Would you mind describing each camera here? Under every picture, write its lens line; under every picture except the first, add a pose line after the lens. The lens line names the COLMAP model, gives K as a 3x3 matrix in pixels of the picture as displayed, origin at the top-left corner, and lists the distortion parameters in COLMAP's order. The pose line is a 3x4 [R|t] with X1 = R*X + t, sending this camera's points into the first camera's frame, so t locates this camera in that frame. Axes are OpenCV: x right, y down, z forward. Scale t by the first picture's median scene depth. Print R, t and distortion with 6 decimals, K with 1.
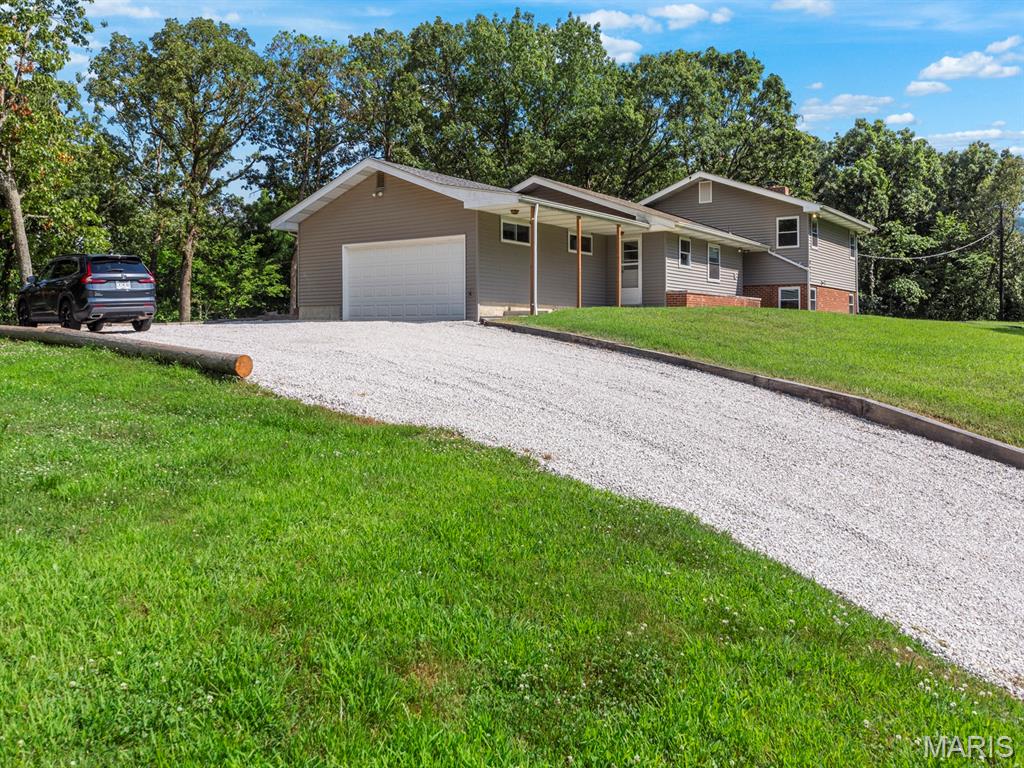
lens RADIAL K [[894.2, 0, 512.1], [0, 894.2, 382.1], [0, 0, 1]] dist [-0.005149, 0.002565]
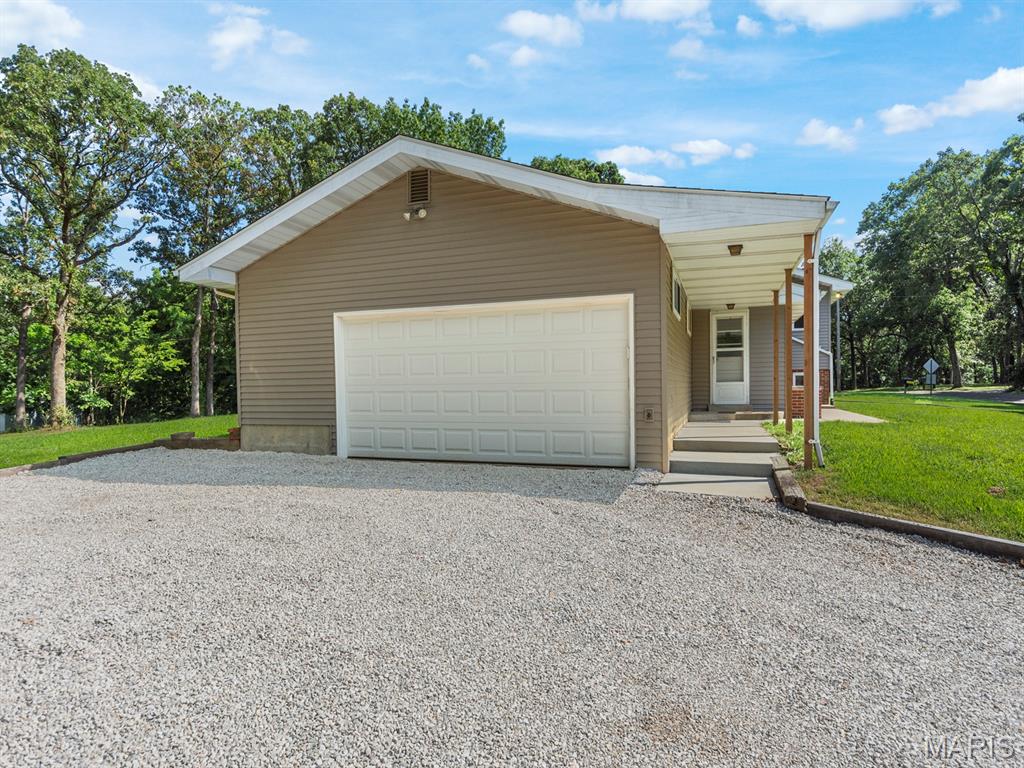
lens RADIAL K [[567.8, 0, 510.3], [0, 567.8, 415.1], [0, 0, 1]] dist [-0.004243, -0.003863]
pose [[0.959334, -0.028876, 0.280793, -0.096557], [0.028615, 0.999578, 0.005030, -0.047715], [-0.280819, 0.003210, 0.959755, 0.337185]]
